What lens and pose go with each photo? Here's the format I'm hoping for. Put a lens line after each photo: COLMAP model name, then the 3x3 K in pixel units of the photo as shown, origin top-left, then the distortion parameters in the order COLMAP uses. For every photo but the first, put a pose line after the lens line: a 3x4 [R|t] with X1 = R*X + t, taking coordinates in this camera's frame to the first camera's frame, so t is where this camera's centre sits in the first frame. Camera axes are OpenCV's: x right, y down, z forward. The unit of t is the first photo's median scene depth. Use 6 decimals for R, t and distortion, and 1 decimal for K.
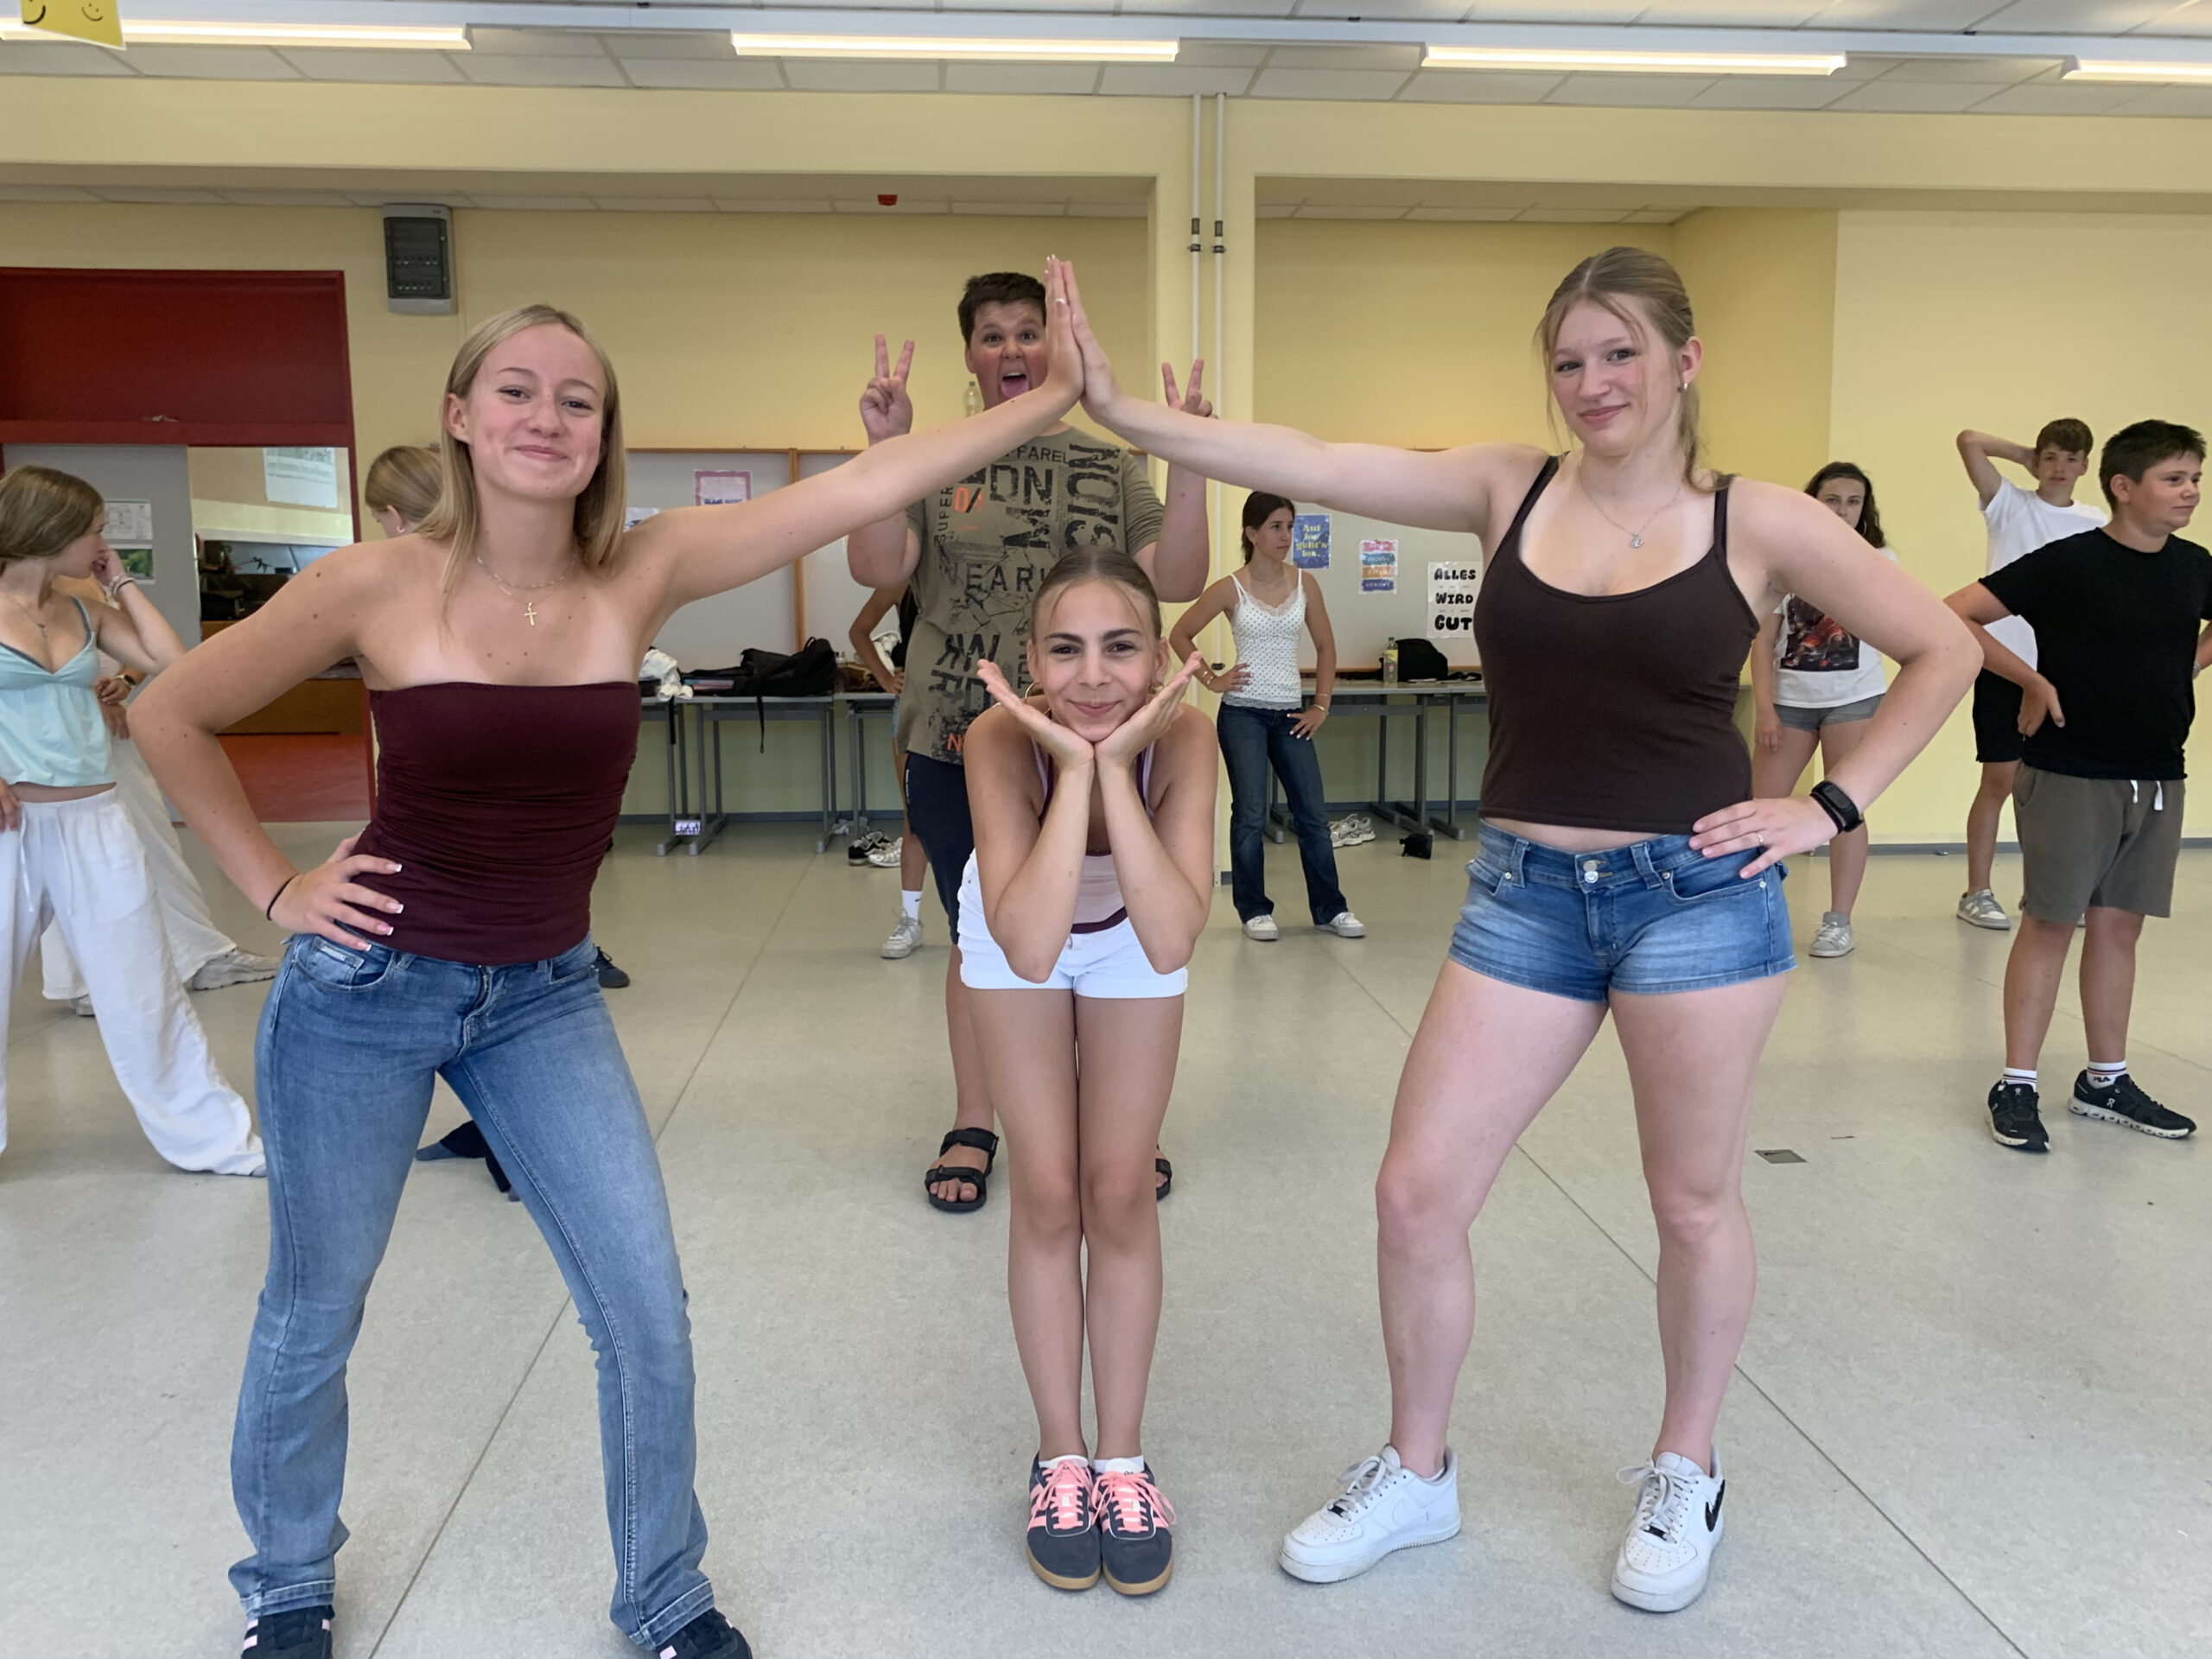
lens RADIAL K [[1693.7, 0, 1113.5], [0, 1693.7, 808.0], [0, 0, 1]] dist [0.009809, -0.004223]
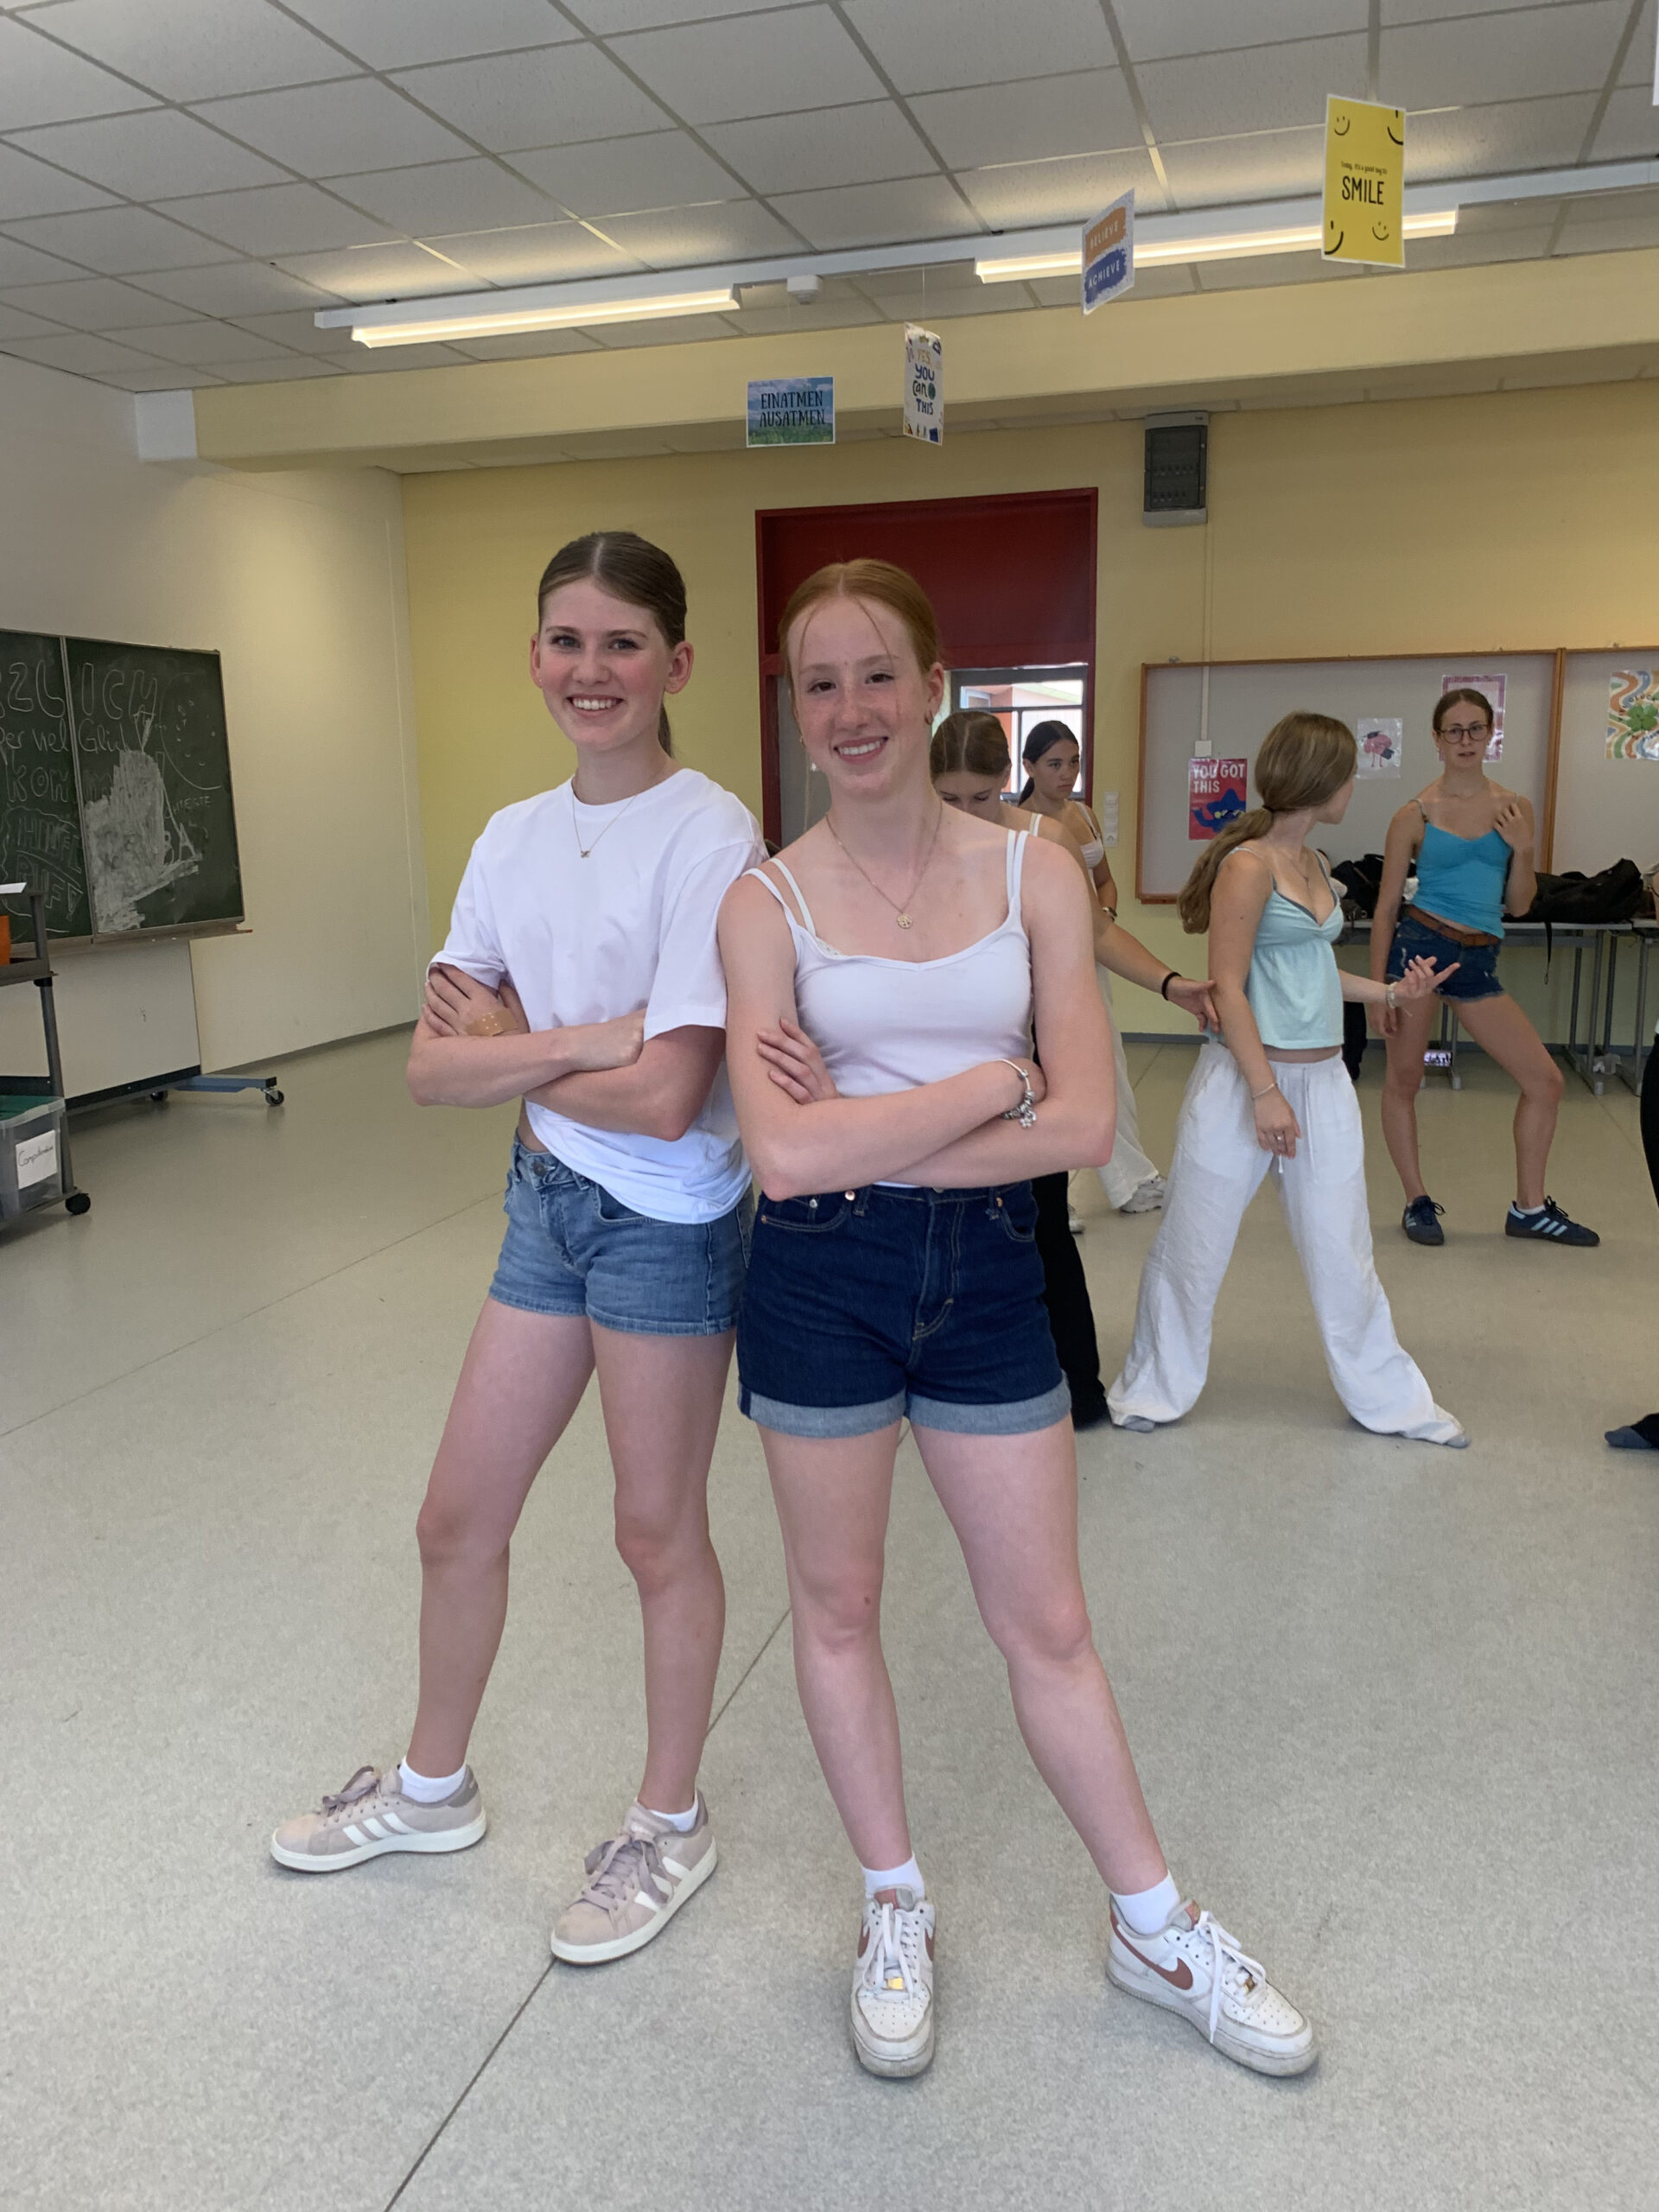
lens RADIAL K [[1693.7, 0, 830.7], [0, 1693.7, 1113.1], [0, 0, 1]] dist [0.009809, -0.004223]
pose [[0.929818, 0.062092, -0.362744, -0.231135], [-0.038187, 0.996622, 0.072711, -0.014646], [0.366033, -0.053756, 0.929048, -0.012704]]
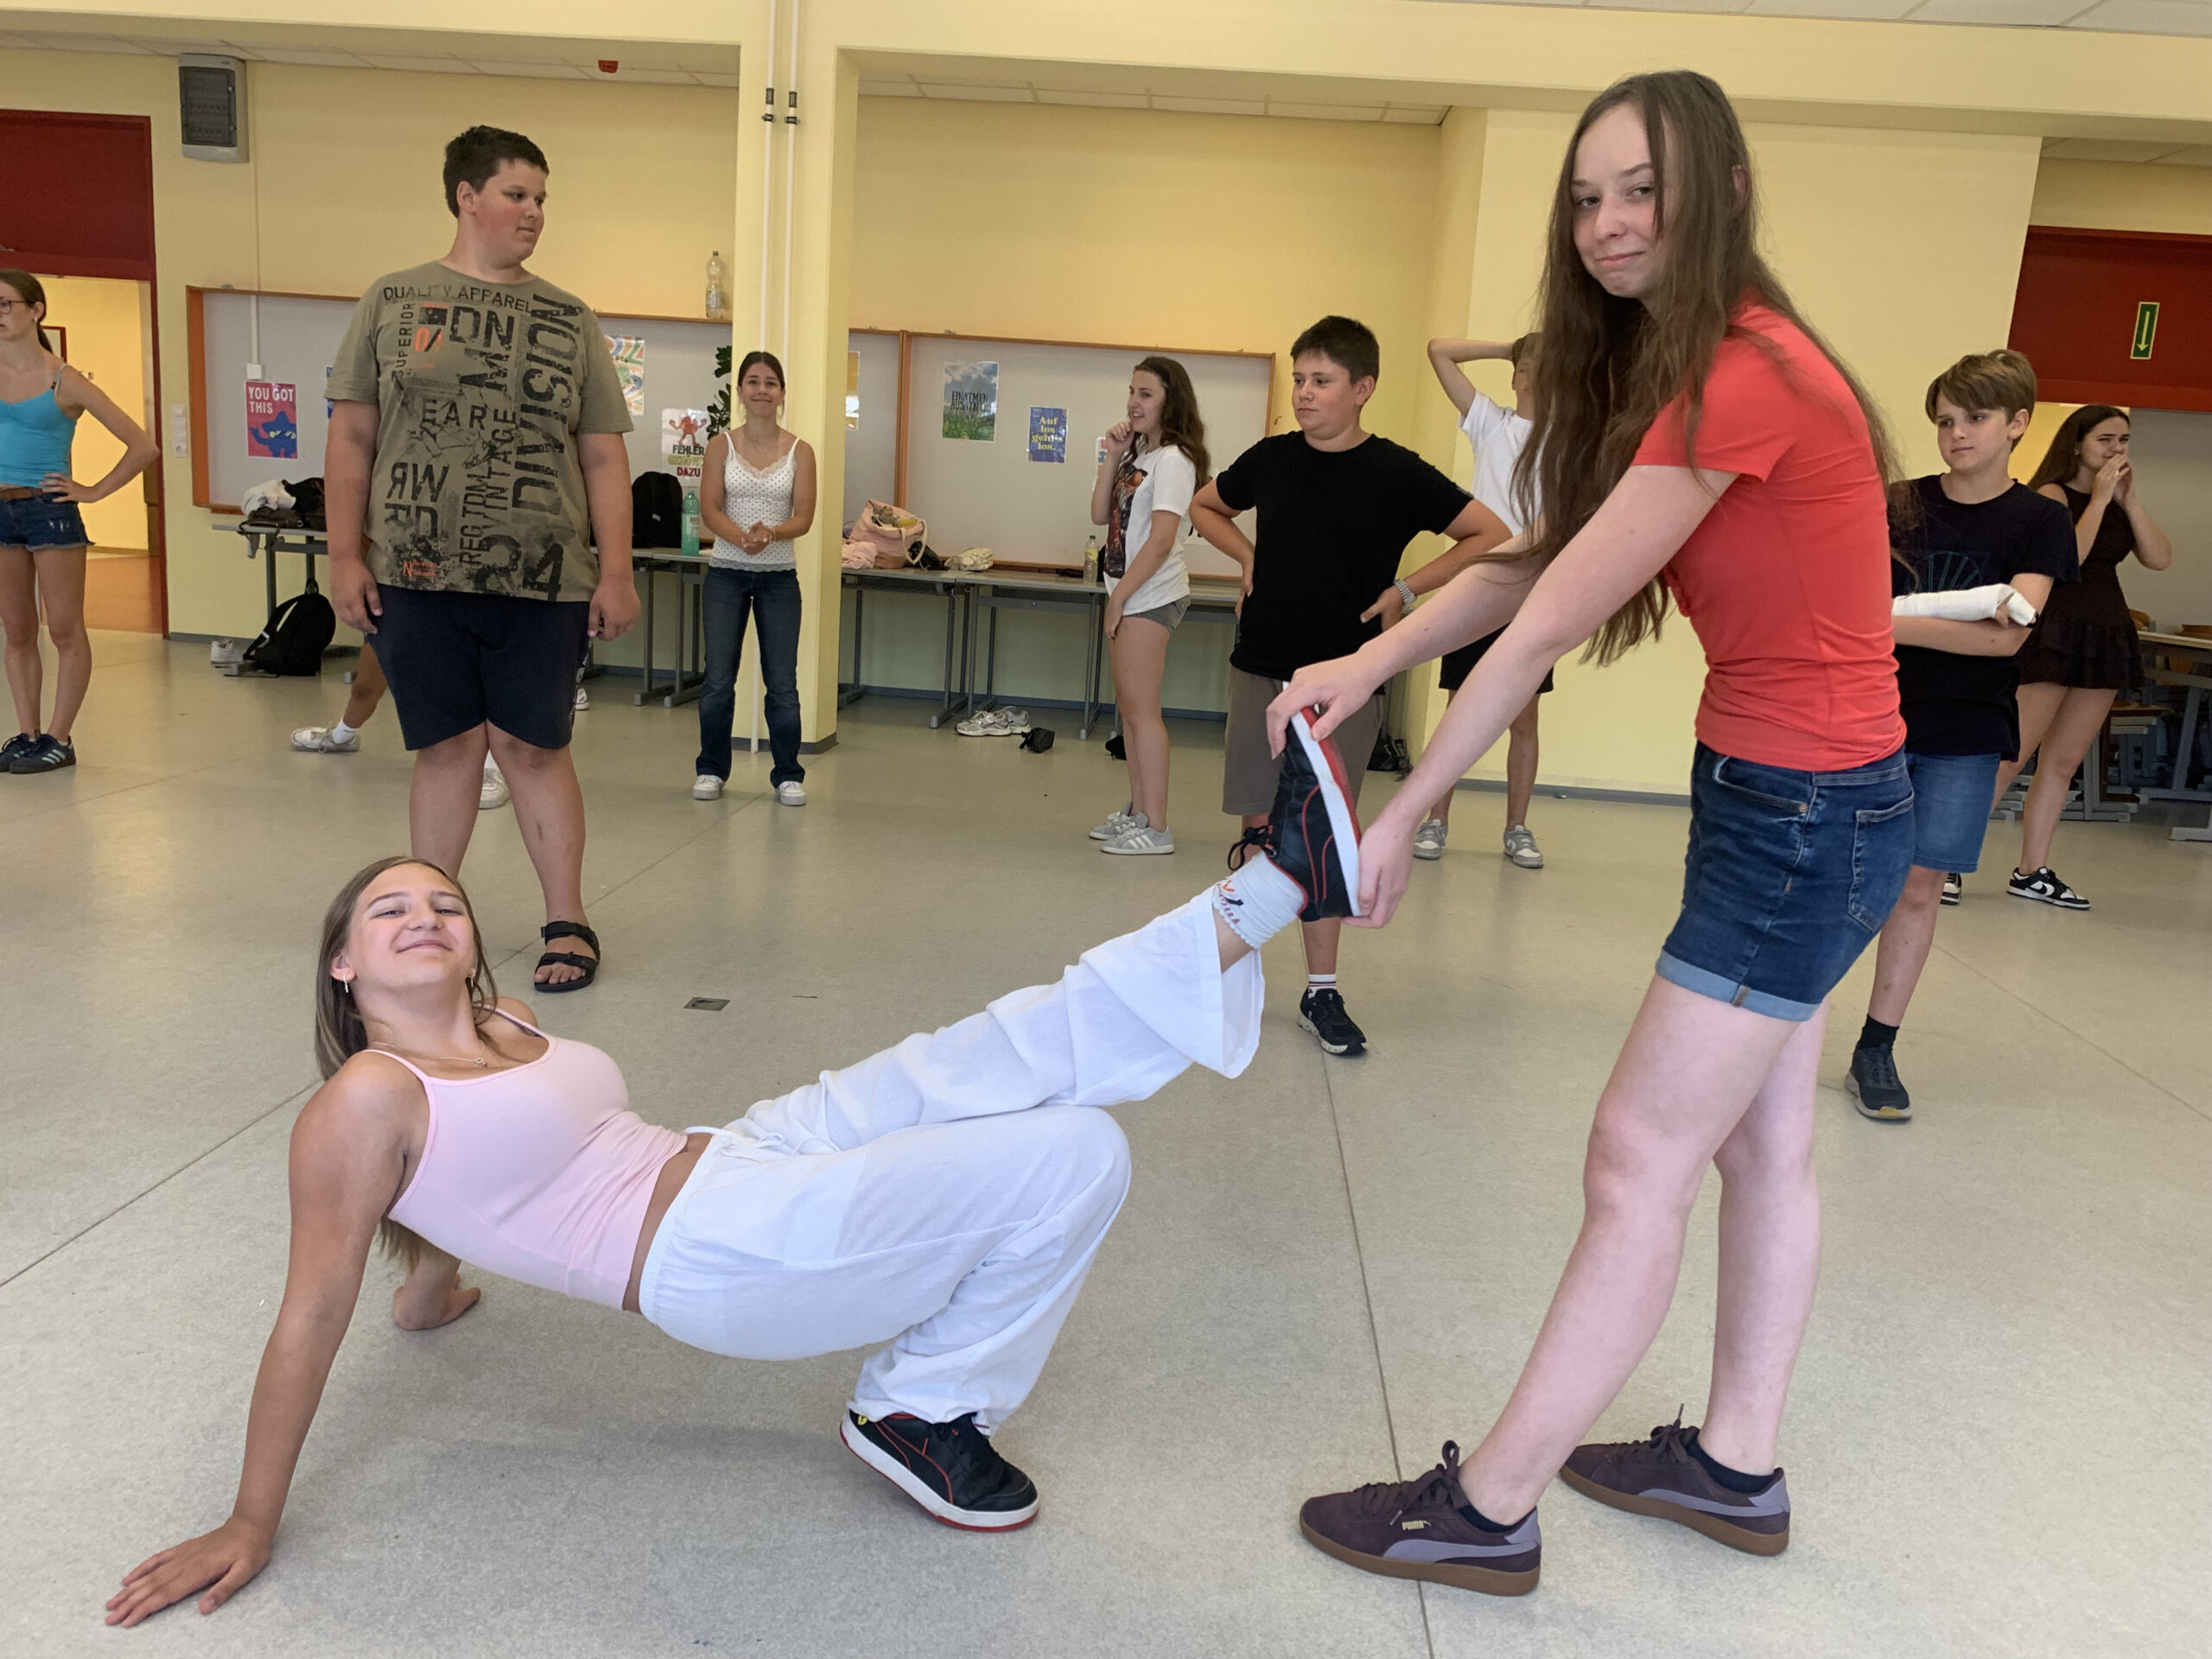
lens RADIAL K [[1785.9, 0, 1091.9], [0, 1785.9, 831.8], [0, 0, 1]] dist [0.004920, -0.001575]
pose [[0.982123, 0.102878, -0.157641, 0.386255], [-0.095804, 0.994049, 0.051856, 0.019323], [0.162037, -0.035826, 0.986134, -0.038596]]
